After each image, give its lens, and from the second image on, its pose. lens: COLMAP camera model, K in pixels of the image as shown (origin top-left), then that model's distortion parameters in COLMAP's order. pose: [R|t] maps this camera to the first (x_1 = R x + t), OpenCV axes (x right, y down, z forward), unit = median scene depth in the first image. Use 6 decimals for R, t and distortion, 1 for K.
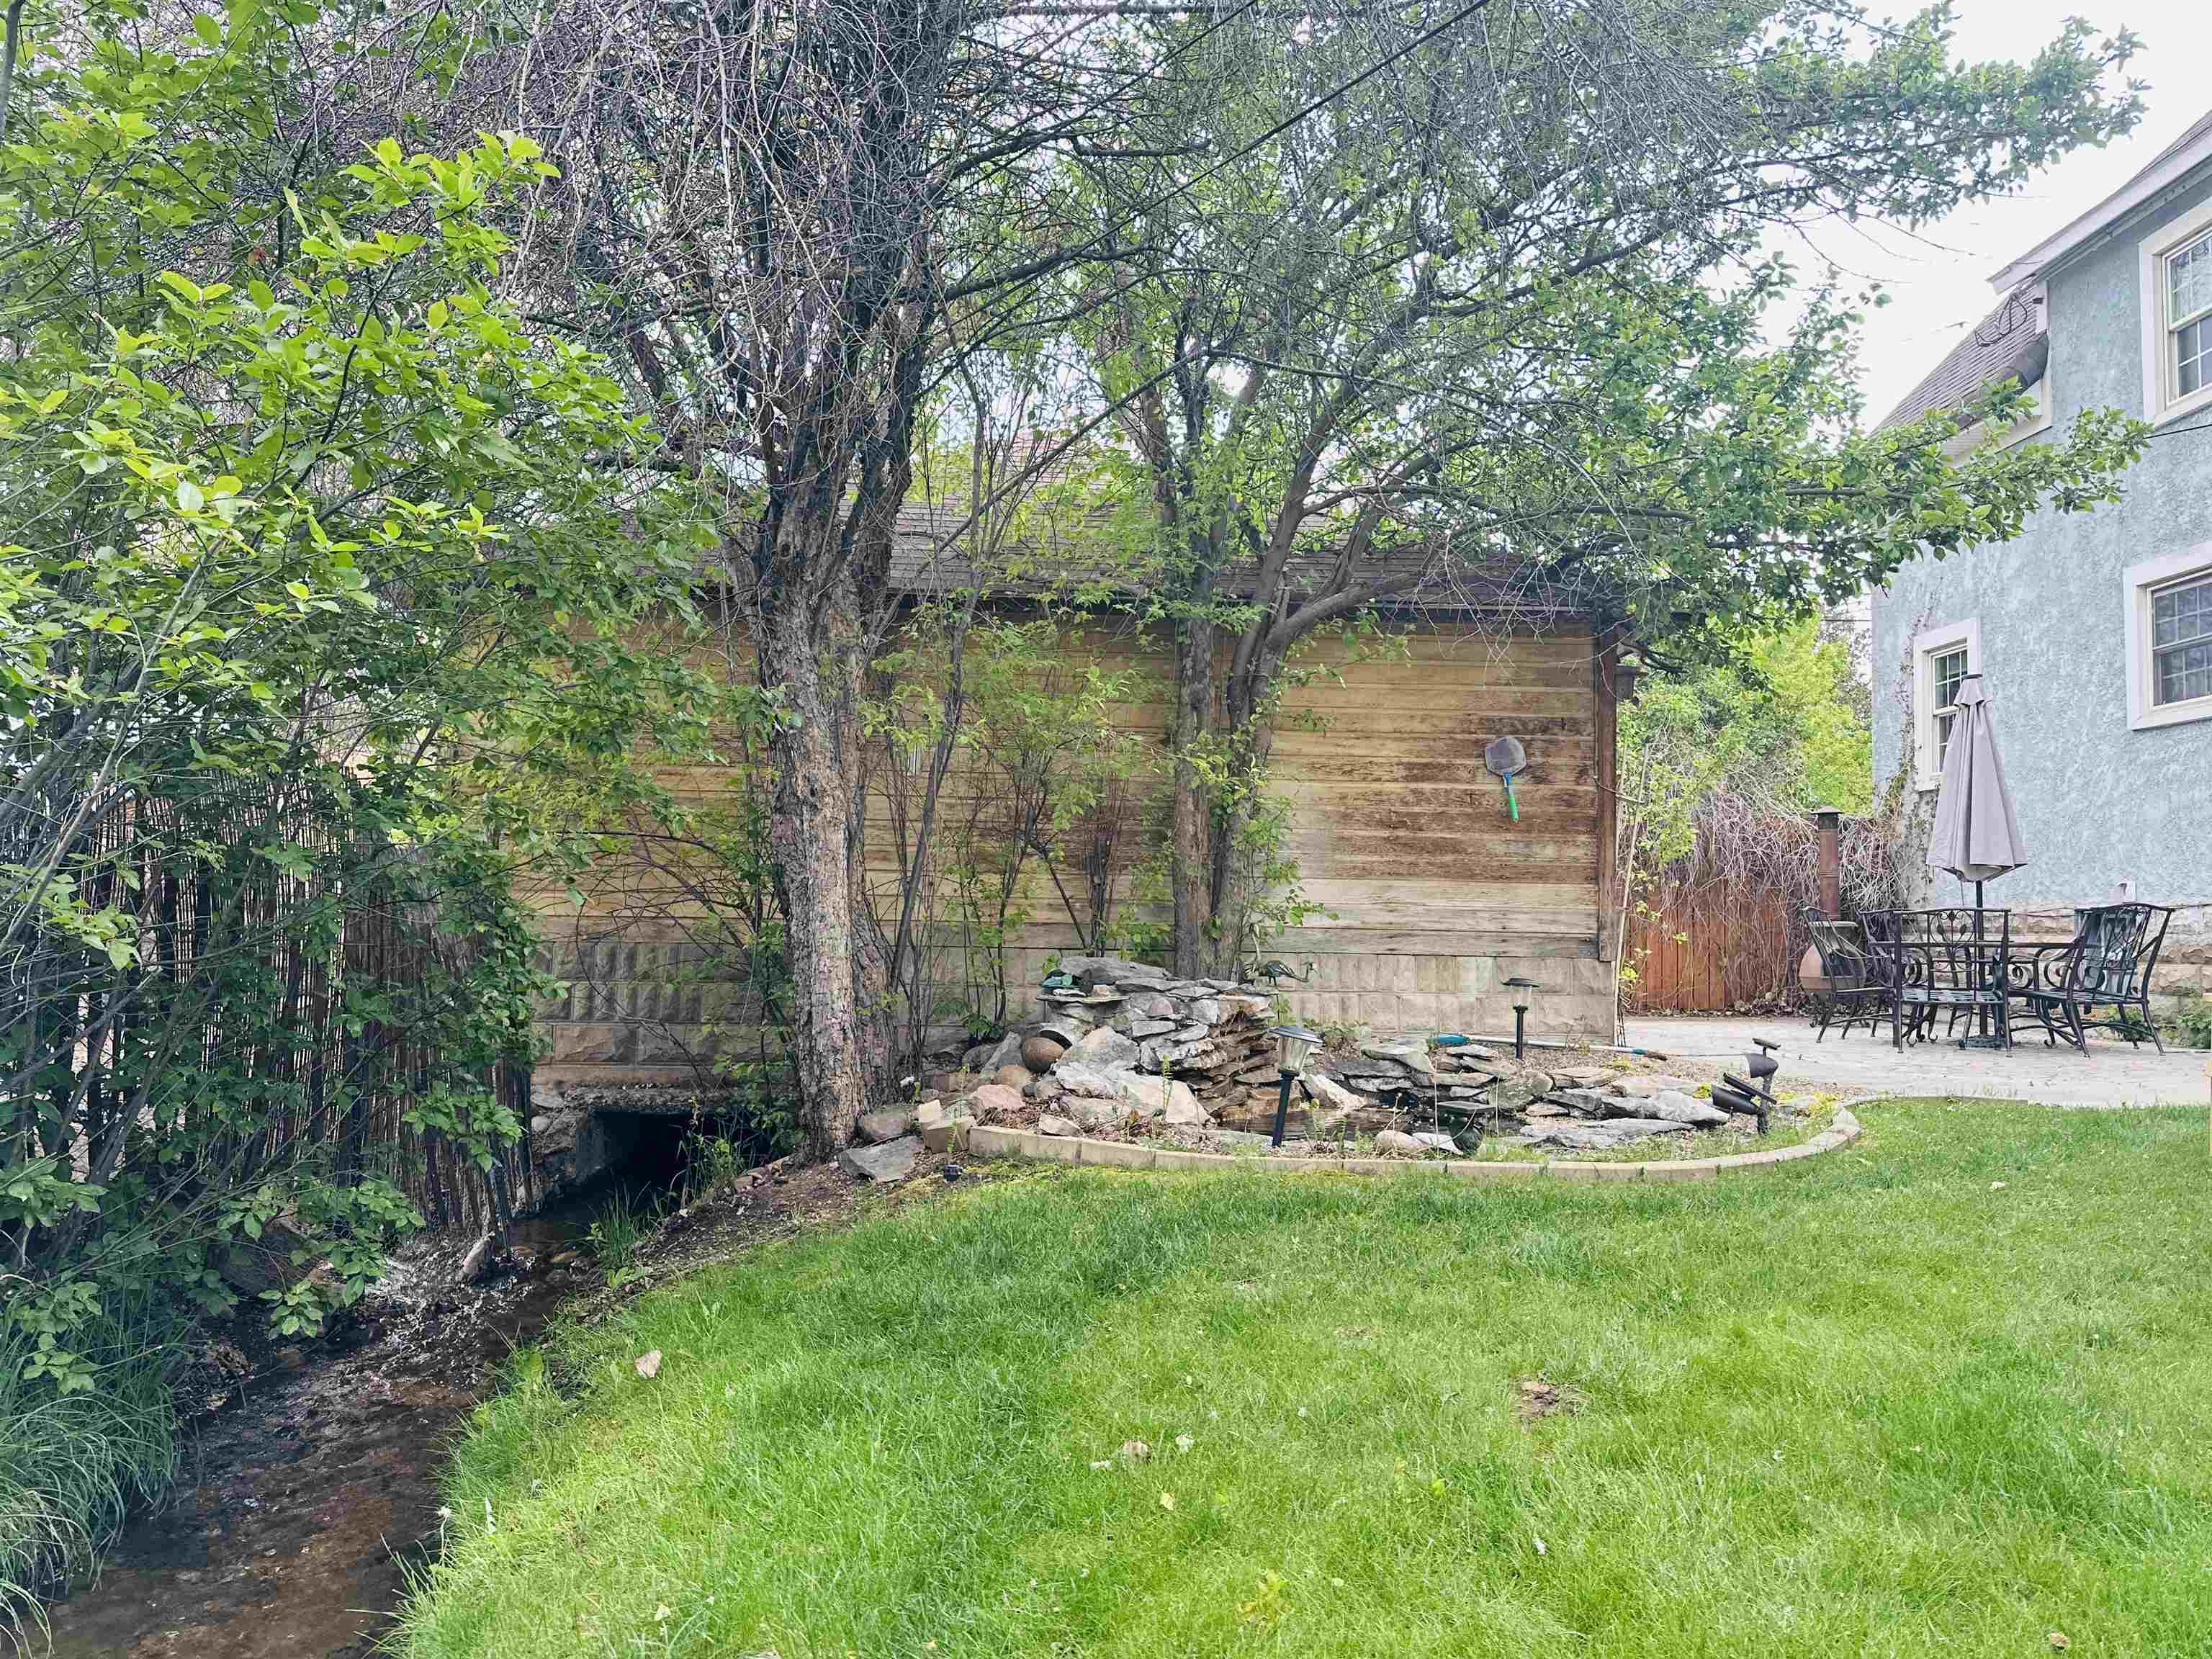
lens RADIAL K [[1544.8, 0, 1079.2], [0, 1544.8, 838.2], [0, 0, 1]] dist [0.062628, -0.073524]
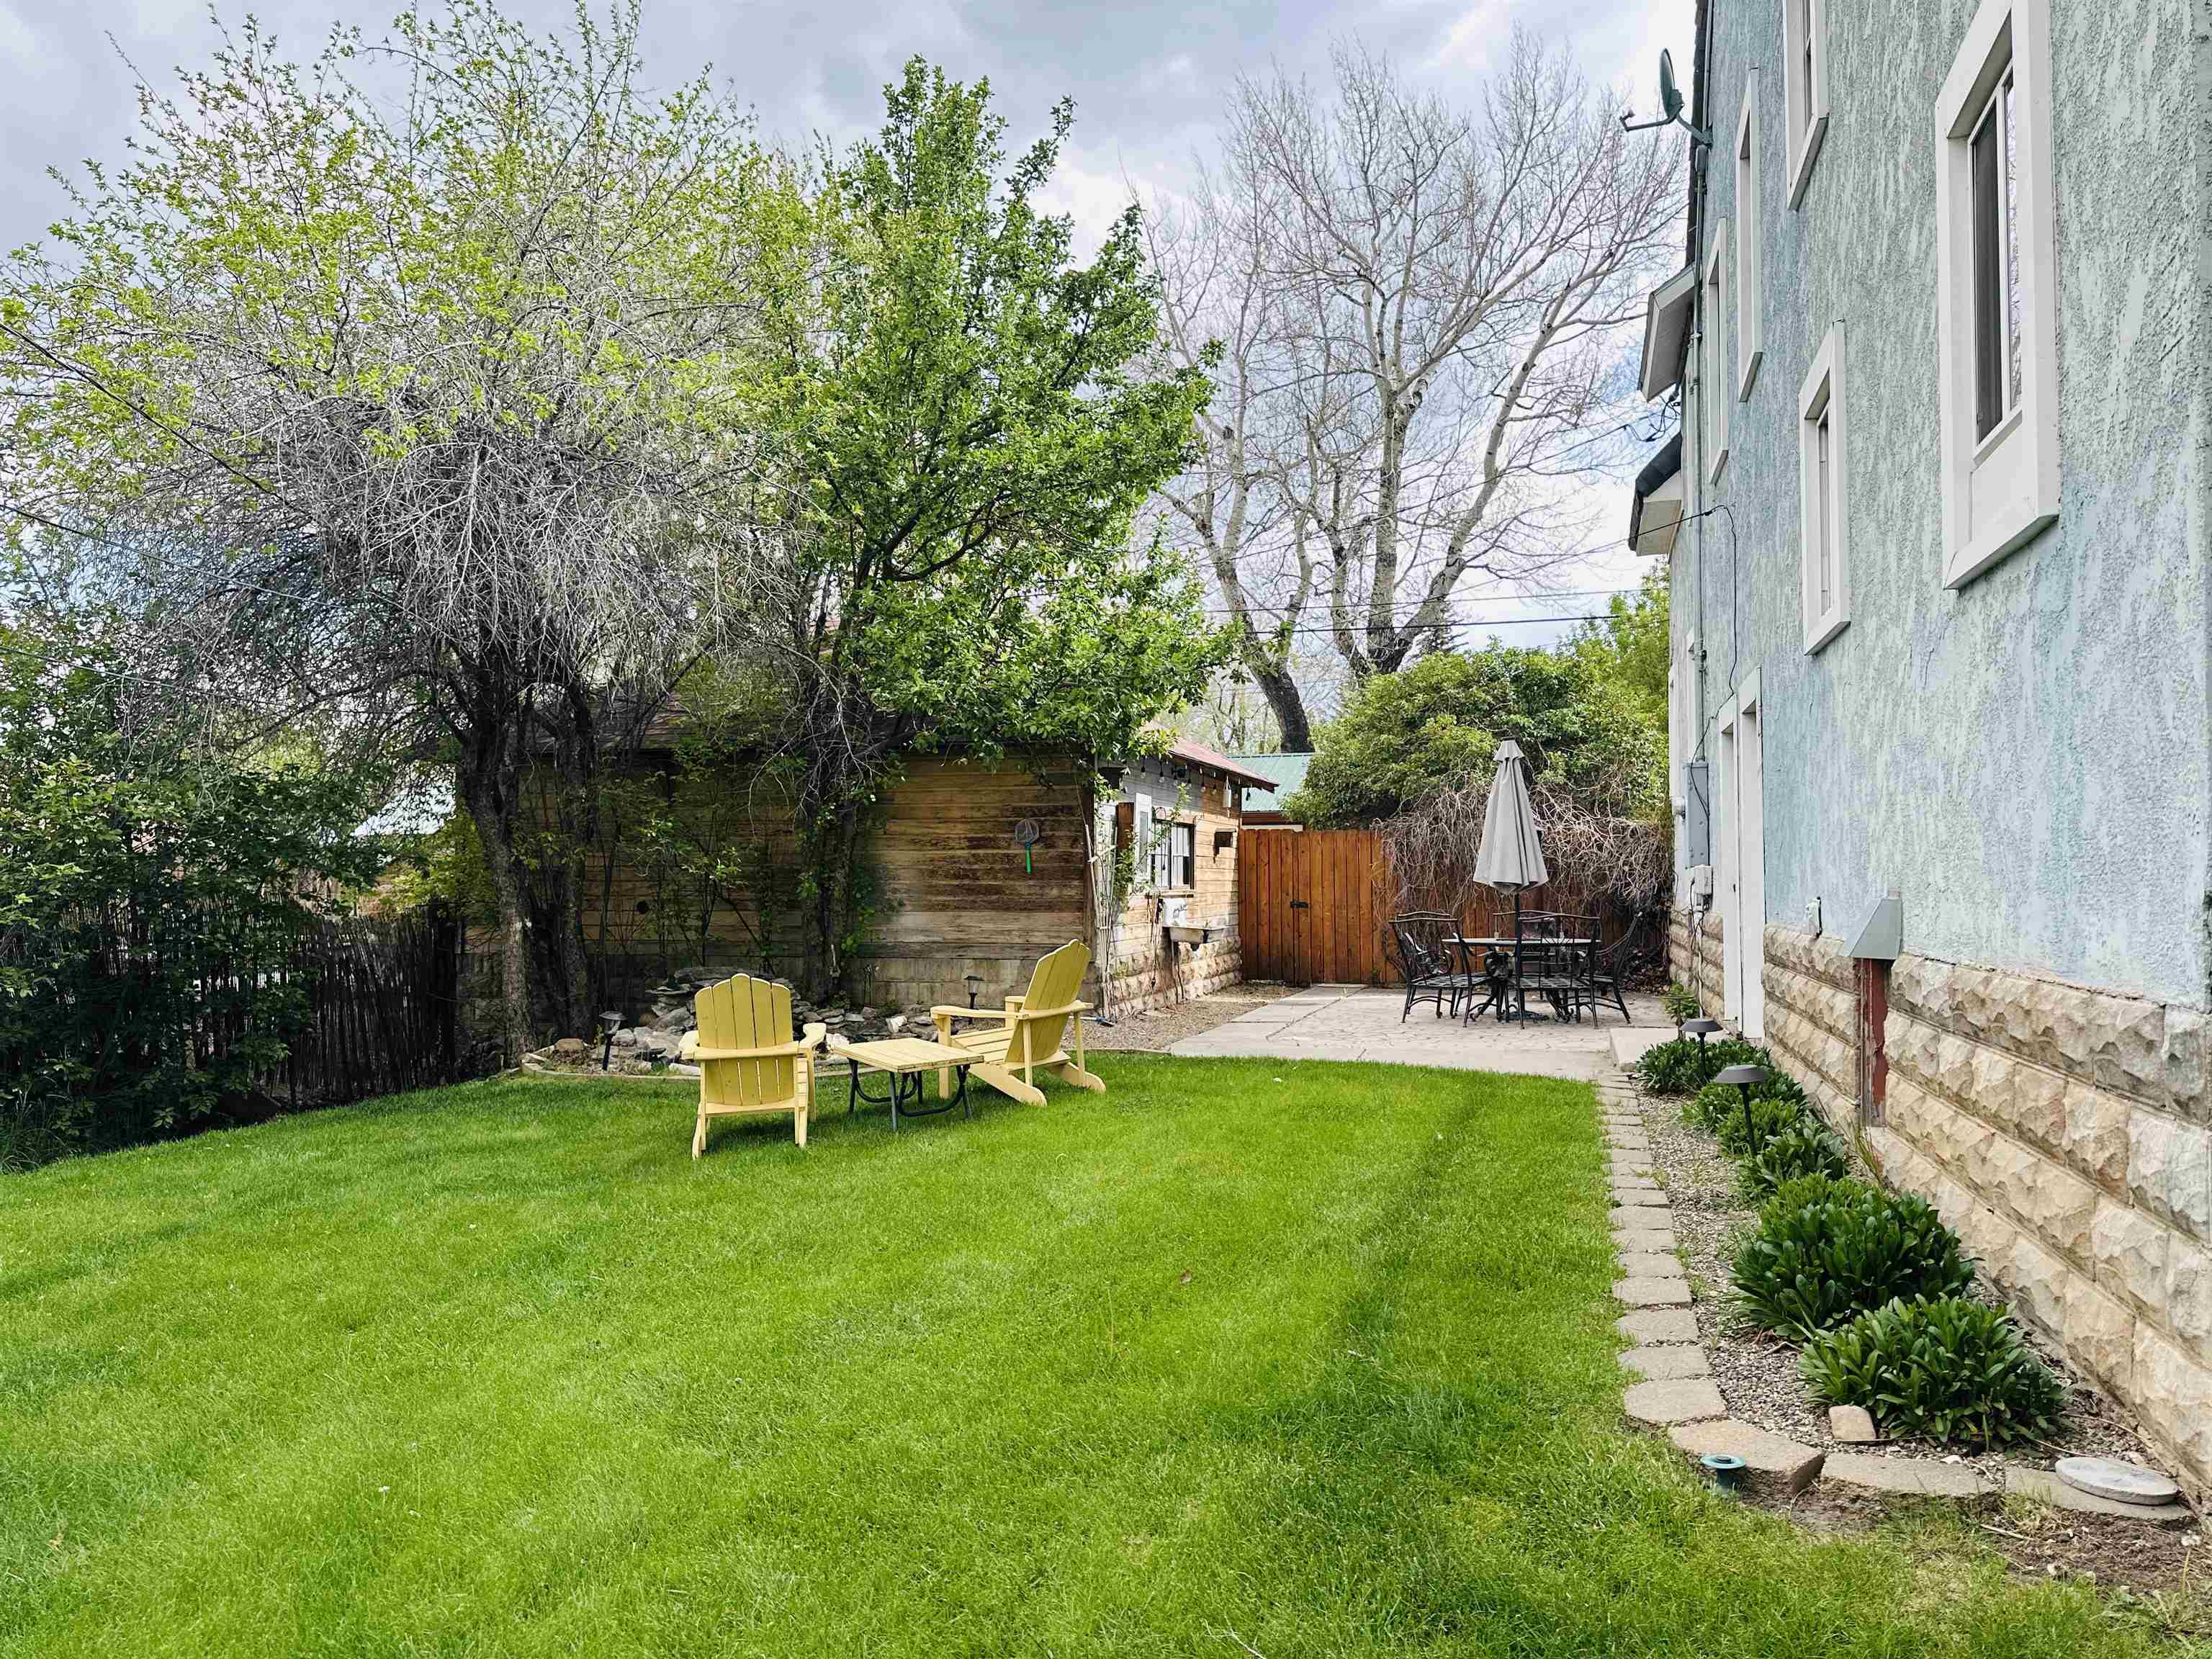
lens RADIAL K [[1523.2, 0, 1103.2], [0, 1523.2, 842.1], [0, 0, 1]] dist [0.084635, -0.117764]
pose [[0.951668, -0.027747, -0.305874, 0.970354], [0.036016, 0.999122, 0.021421, -0.085617], [0.305011, -0.031402, 0.951831, -0.516937]]
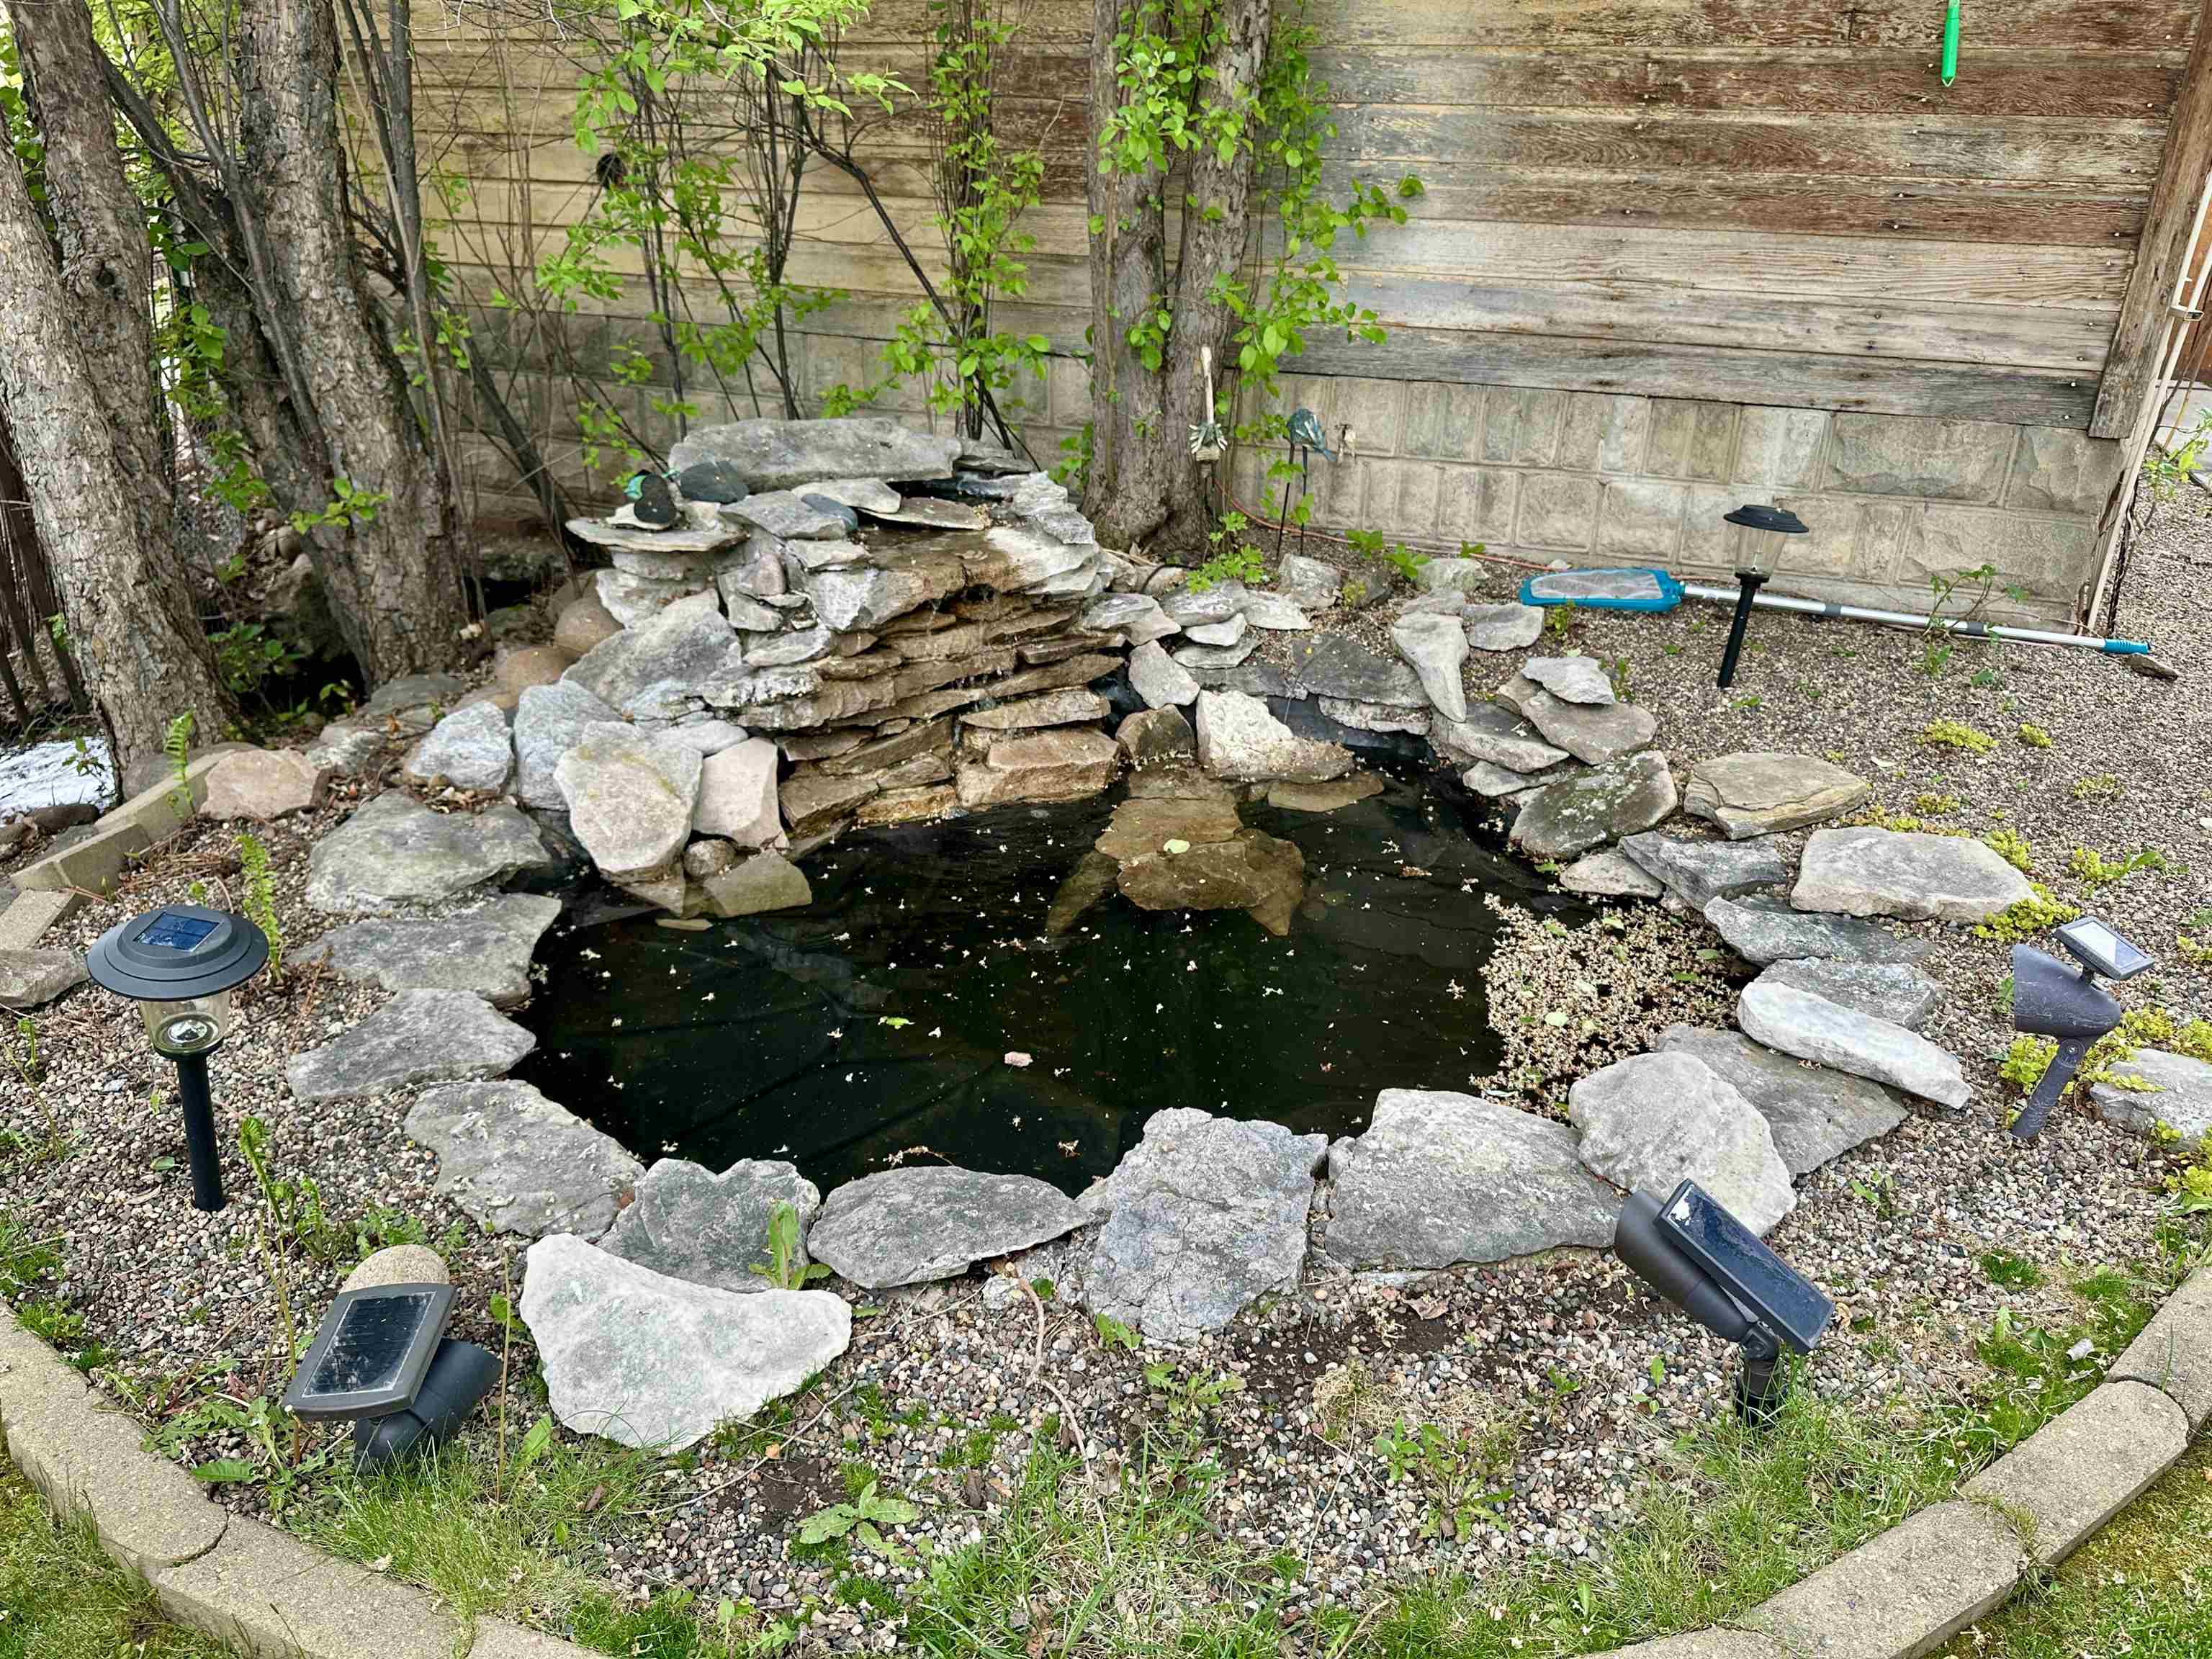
lens RADIAL K [[1635.3, 0, 1106.0], [0, 1635.3, 829.5], [0, 0, 1]] dist [0.041824, -0.029998]
pose [[0.917602, 0.162887, -0.362595, 0.315942], [0.016785, 0.895495, 0.444755, -0.039354], [0.397147, -0.414194, 0.818974, 0.548397]]
